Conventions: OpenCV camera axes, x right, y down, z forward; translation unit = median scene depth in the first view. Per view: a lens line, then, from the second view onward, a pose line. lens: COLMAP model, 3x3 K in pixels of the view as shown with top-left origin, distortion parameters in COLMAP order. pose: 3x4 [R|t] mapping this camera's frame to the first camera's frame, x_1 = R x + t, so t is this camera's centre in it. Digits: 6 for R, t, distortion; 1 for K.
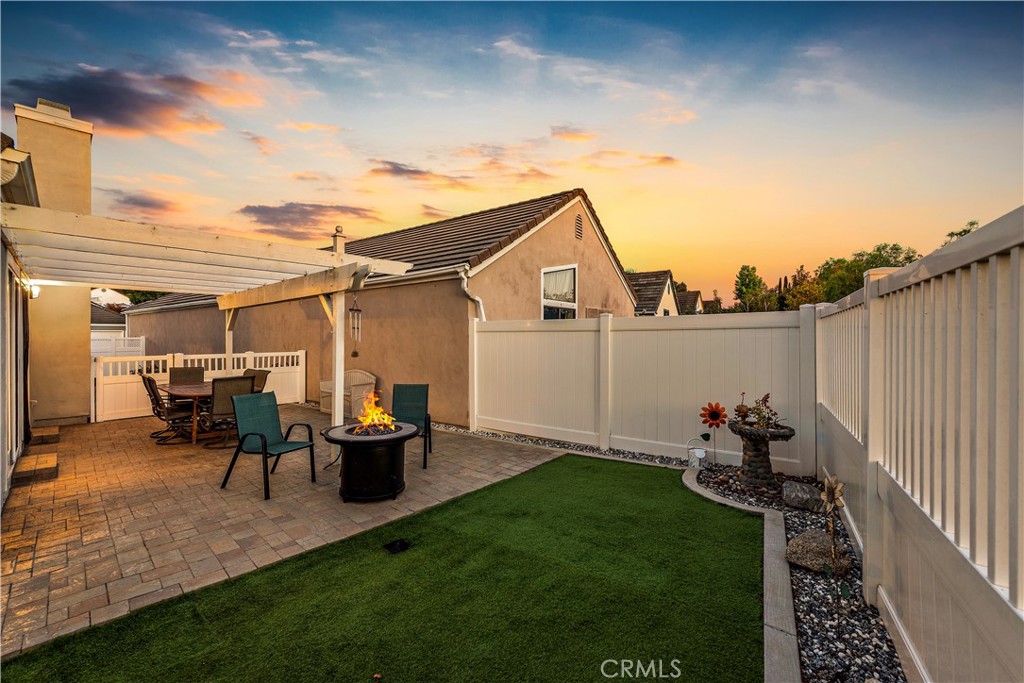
lens RADIAL K [[398.6, 0, 507.5], [0, 398.6, 338.3], [0, 0, 1]] dist [0.000081, -0.000153]
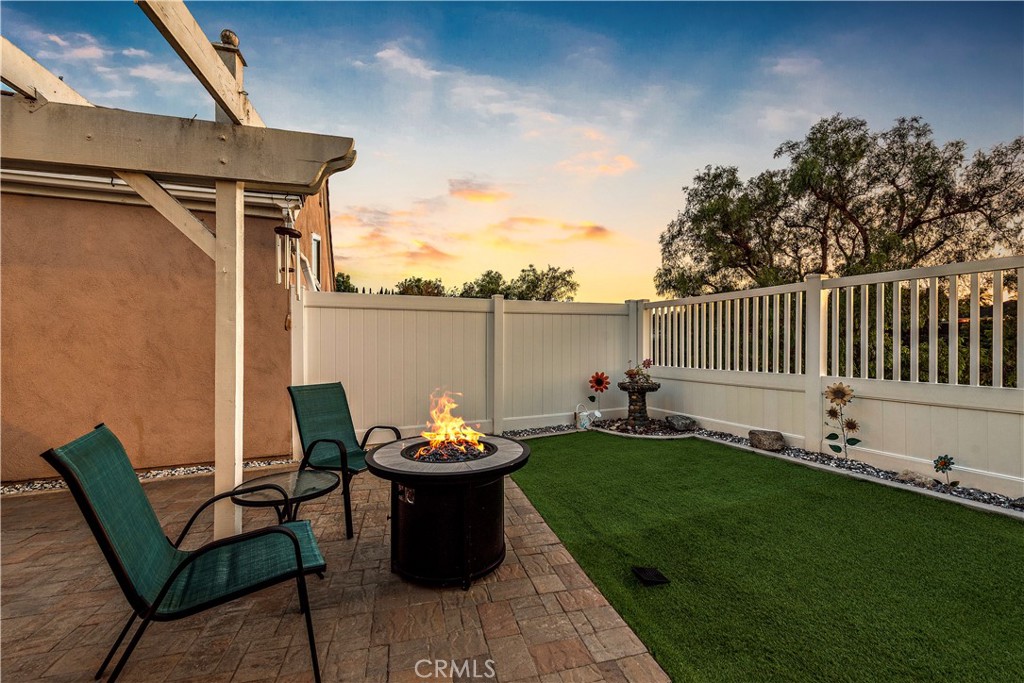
lens RADIAL K [[398.6, 0, 509.9], [0, 398.6, 342.2], [0, 0, 1]] dist [0.000081, -0.000153]
pose [[0.519366, 0.001057, 0.854551, -0.718453], [0.002611, 0.999993, -0.002824, 0.068084], [-0.854548, 0.003698, 0.519360, 0.578330]]
